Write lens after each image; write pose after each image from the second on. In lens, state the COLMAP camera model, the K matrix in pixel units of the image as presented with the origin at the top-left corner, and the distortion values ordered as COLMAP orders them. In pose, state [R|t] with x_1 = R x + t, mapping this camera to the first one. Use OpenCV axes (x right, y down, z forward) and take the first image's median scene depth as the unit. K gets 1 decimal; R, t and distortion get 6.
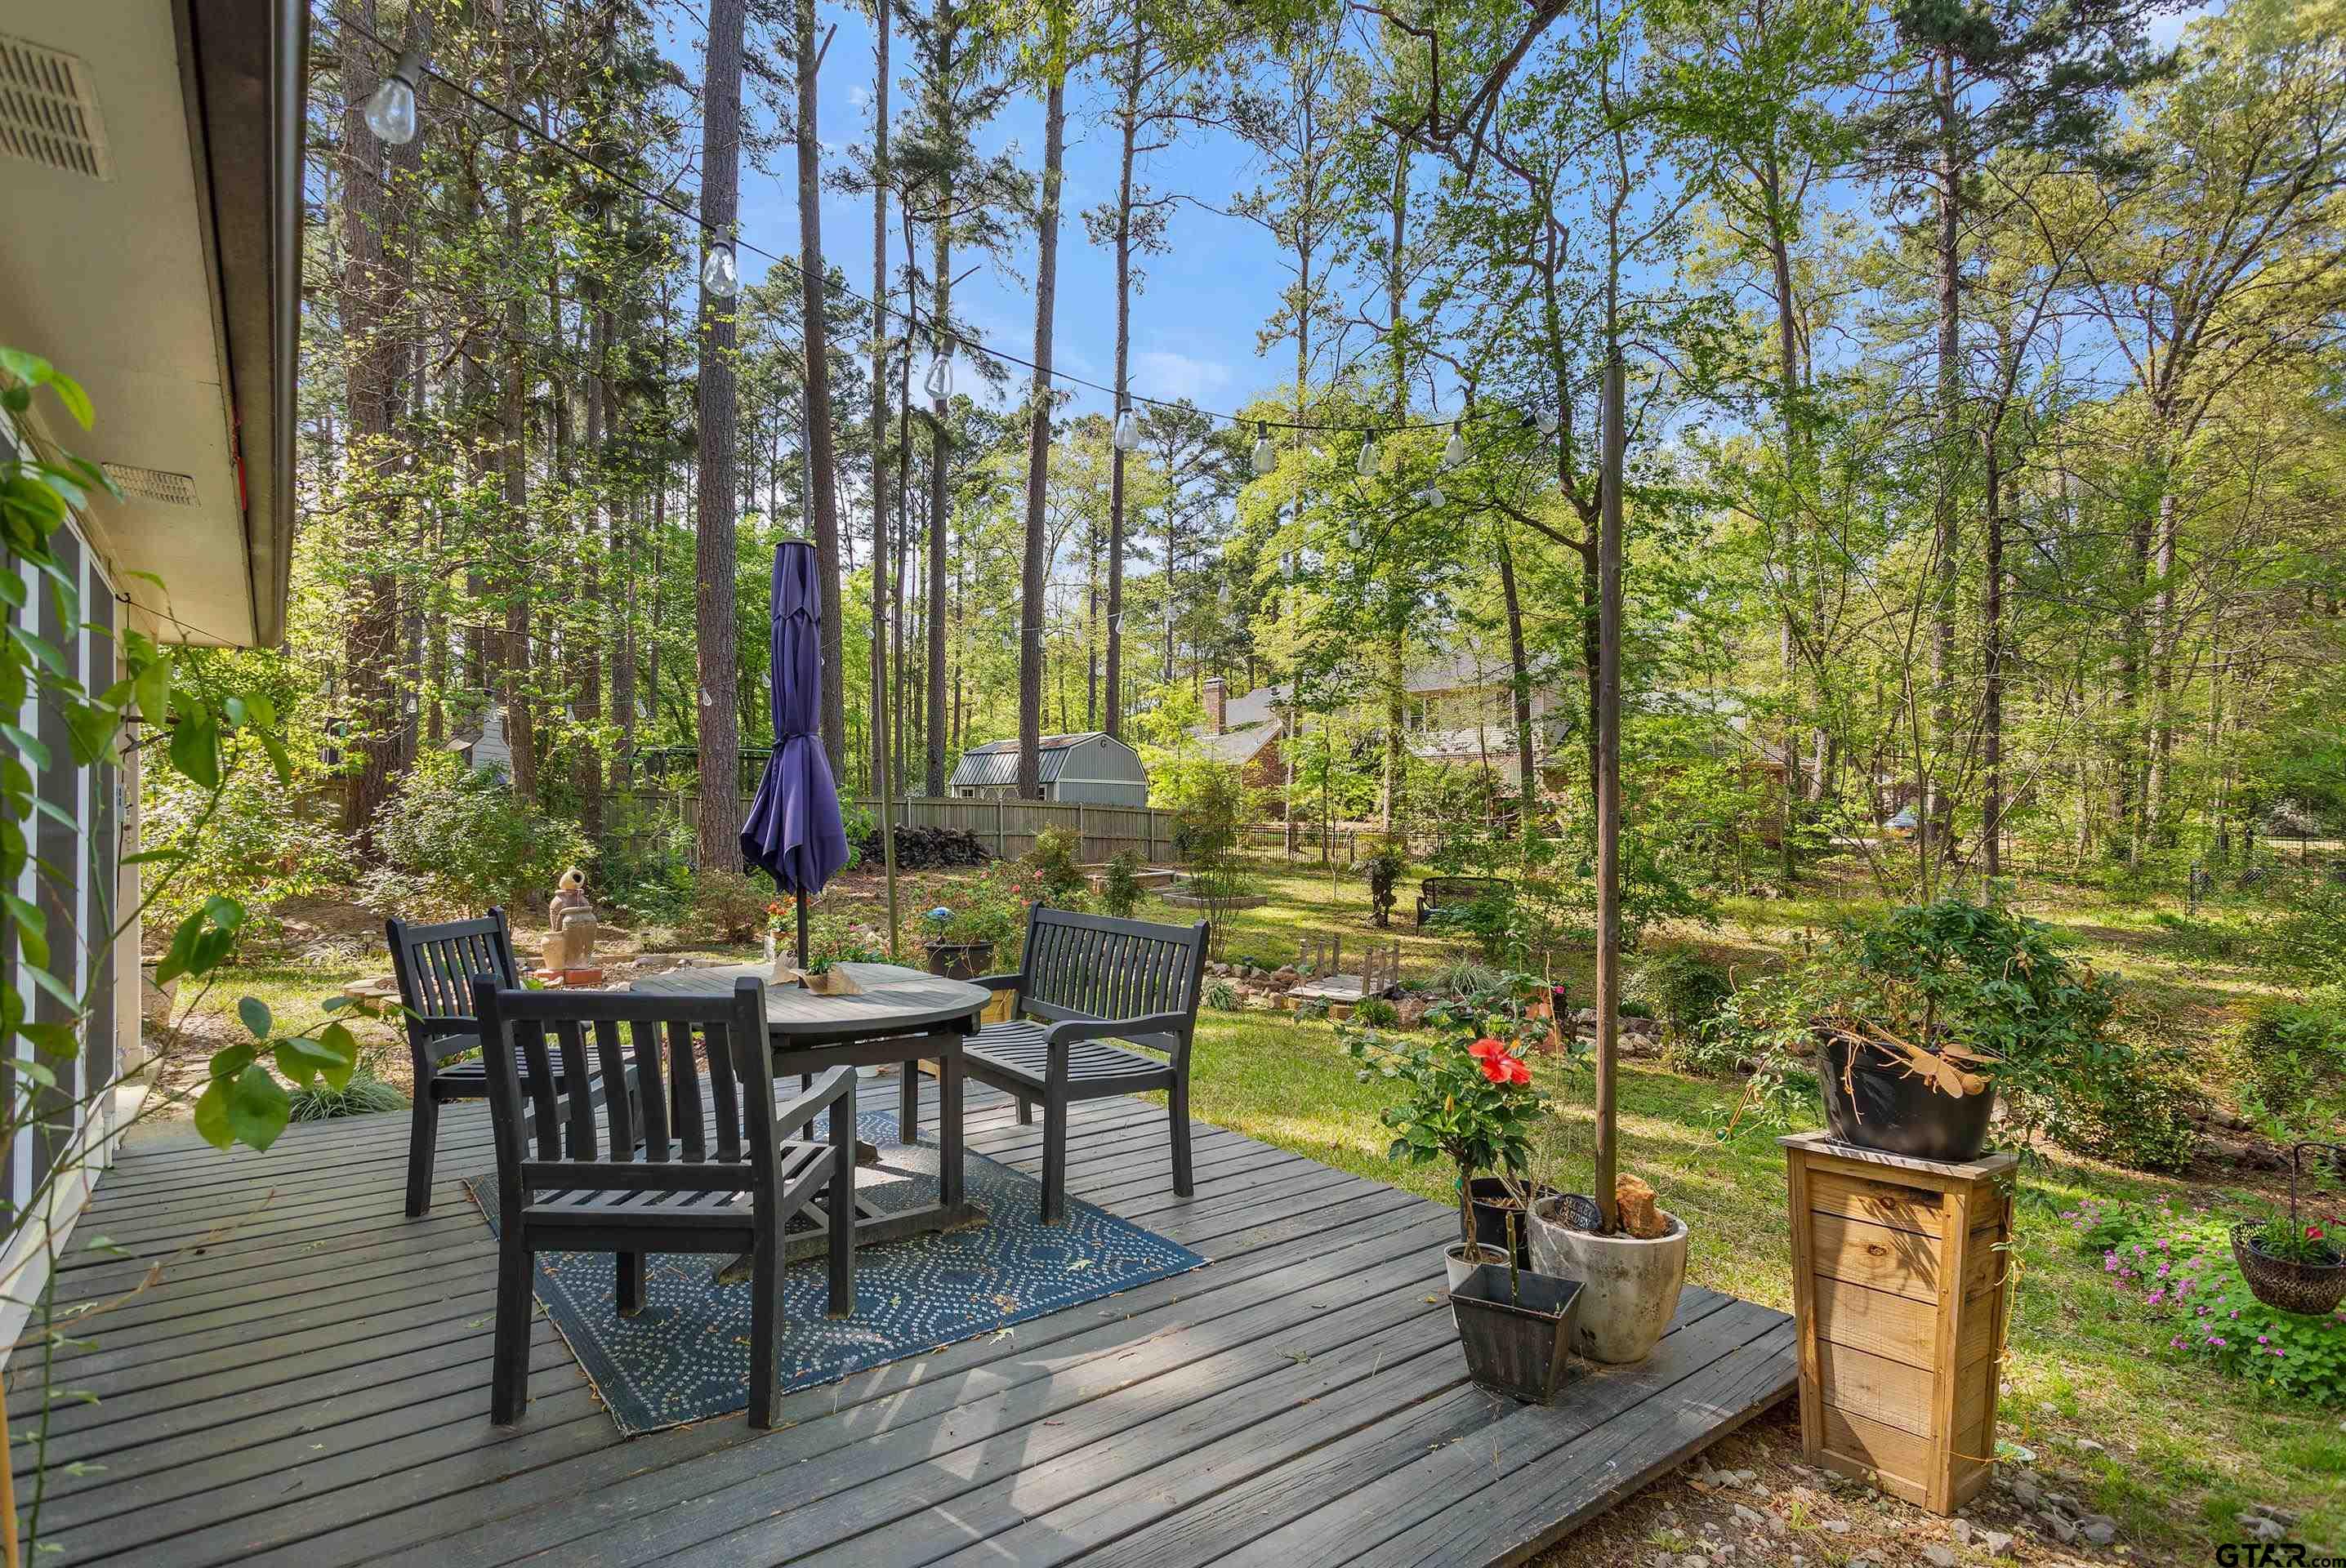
lens RADIAL K [[1158.8, 0, 1172.1], [0, 1158.8, 825.6], [0, 0, 1]] dist [0.002797, 0.000003]
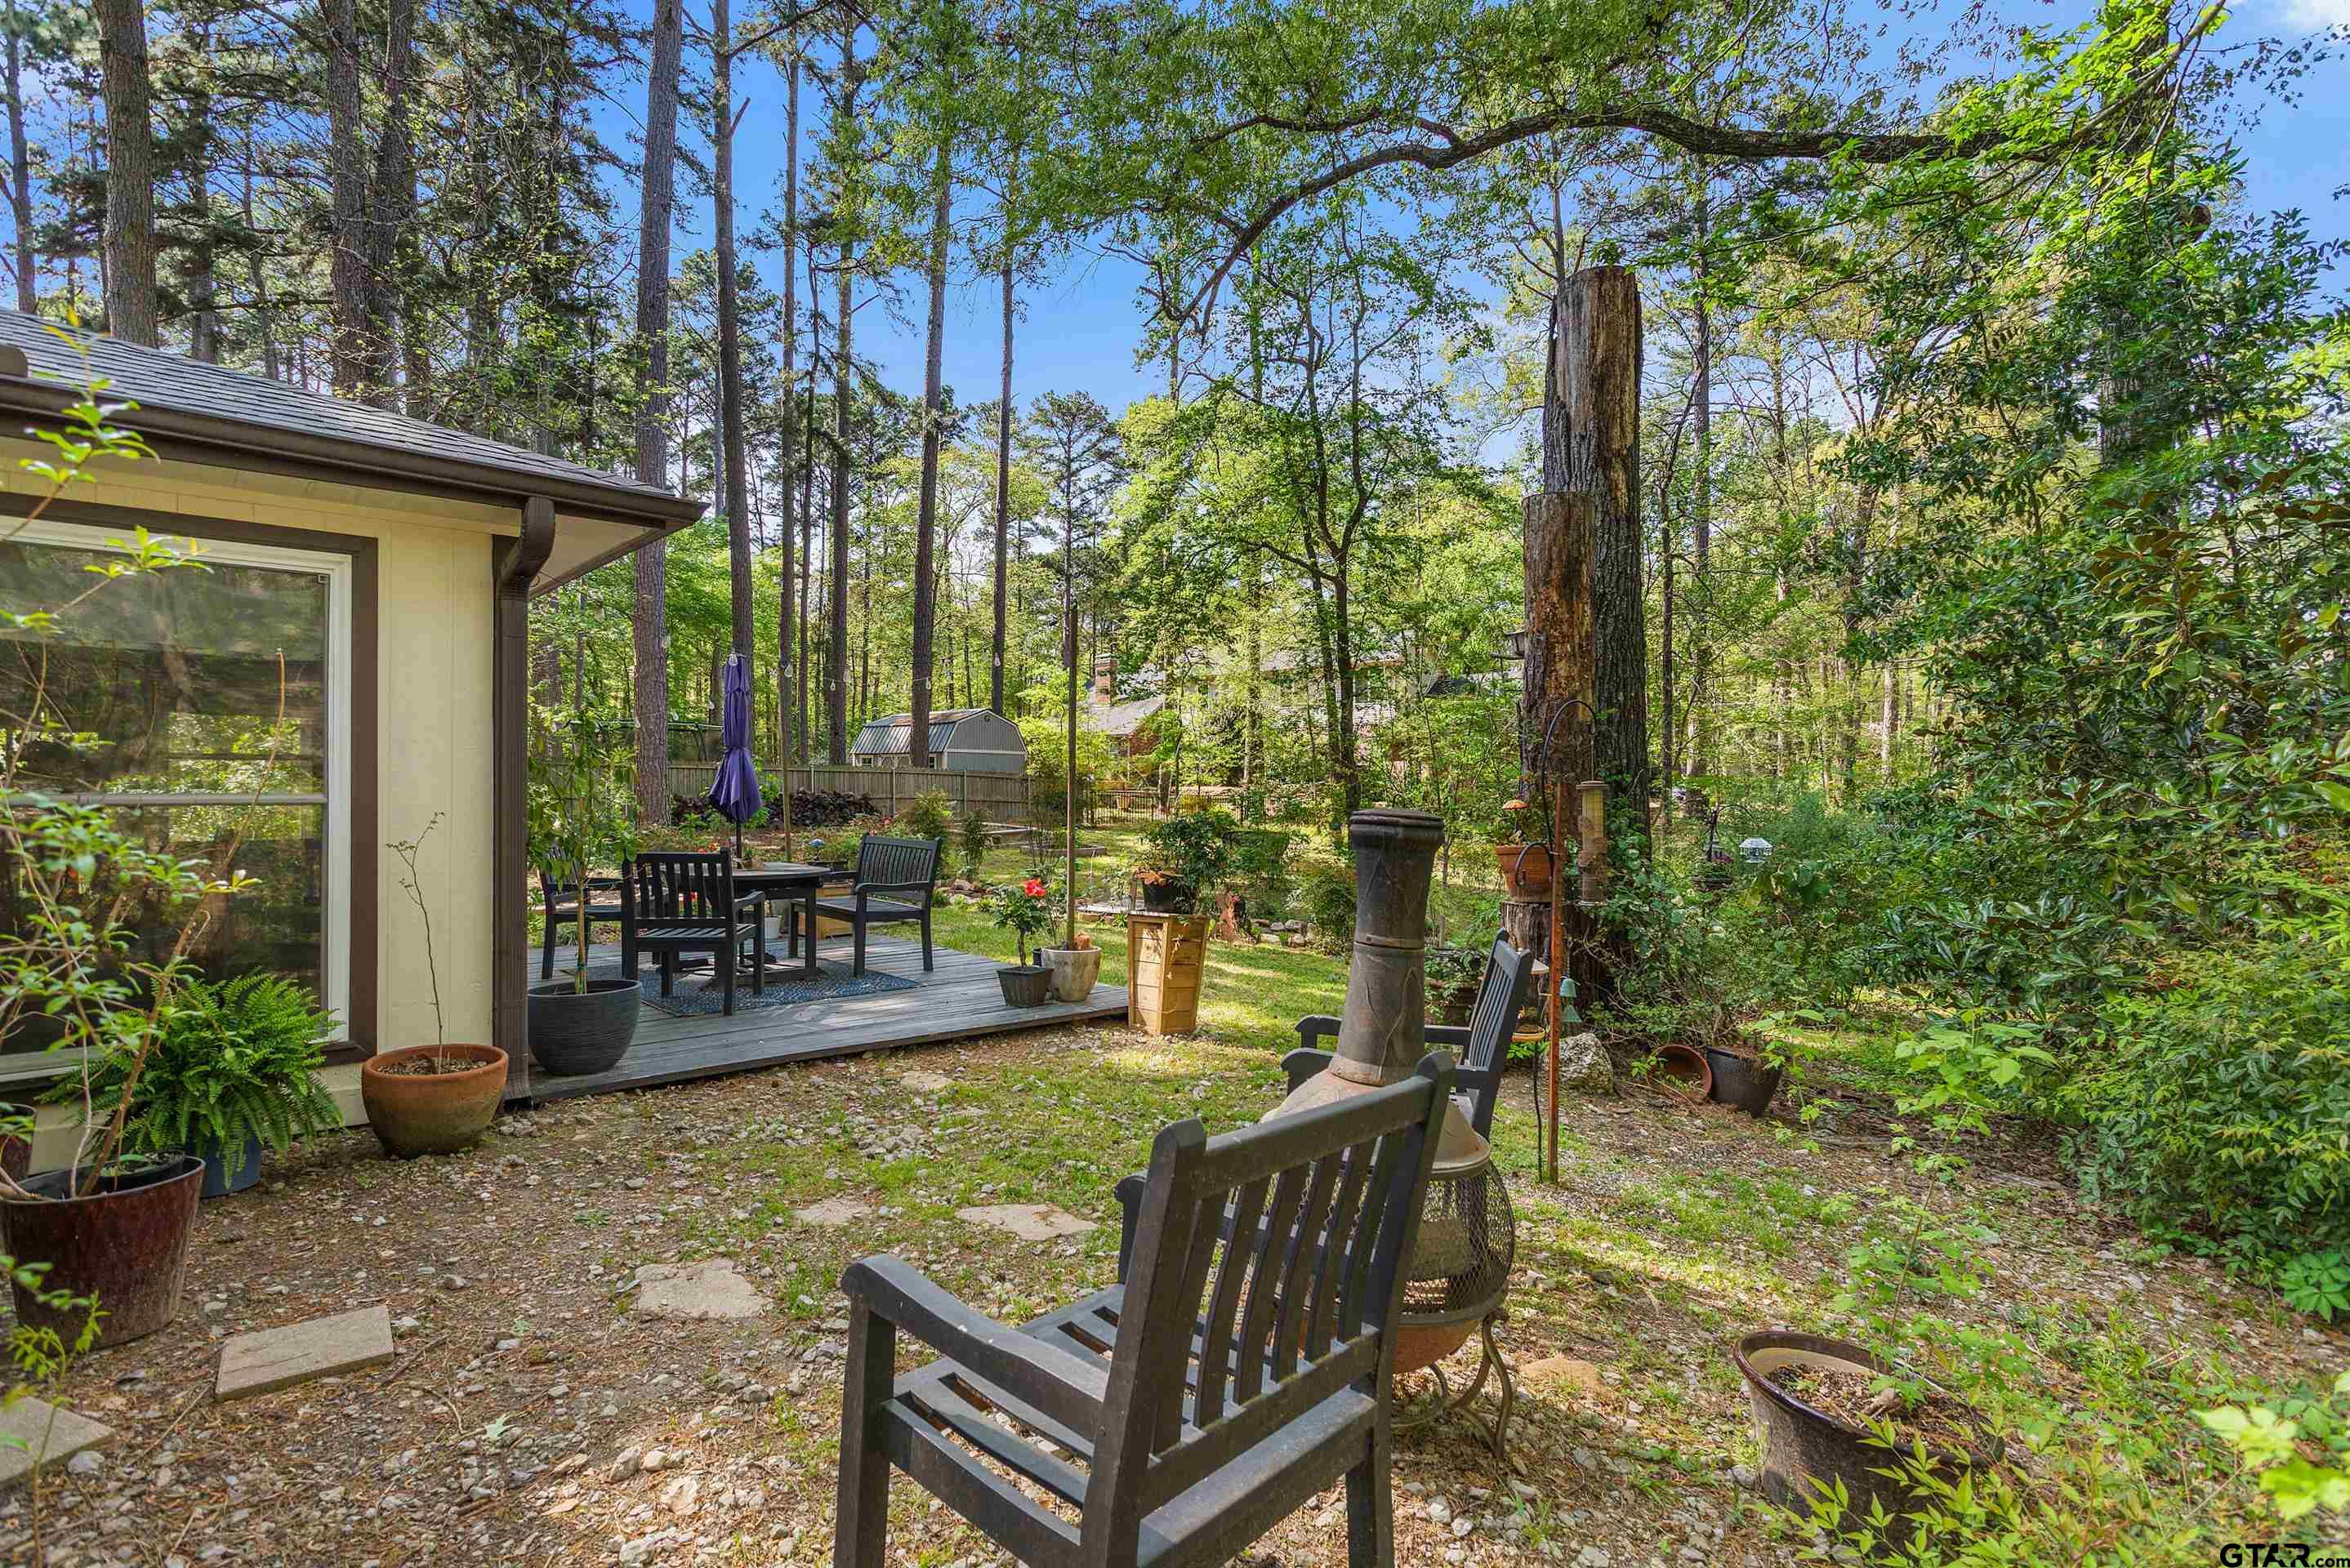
lens RADIAL K [[1162.5, 0, 1192.0], [0, 1162.5, 781.4], [0, 0, 1]] dist [-0.002452, -0.000211]
pose [[0.996324, 0.001682, 0.085650, 0.040182], [-0.001072, 0.999974, -0.007170, -0.000366], [-0.085660, 0.007052, 0.996299, -0.146373]]
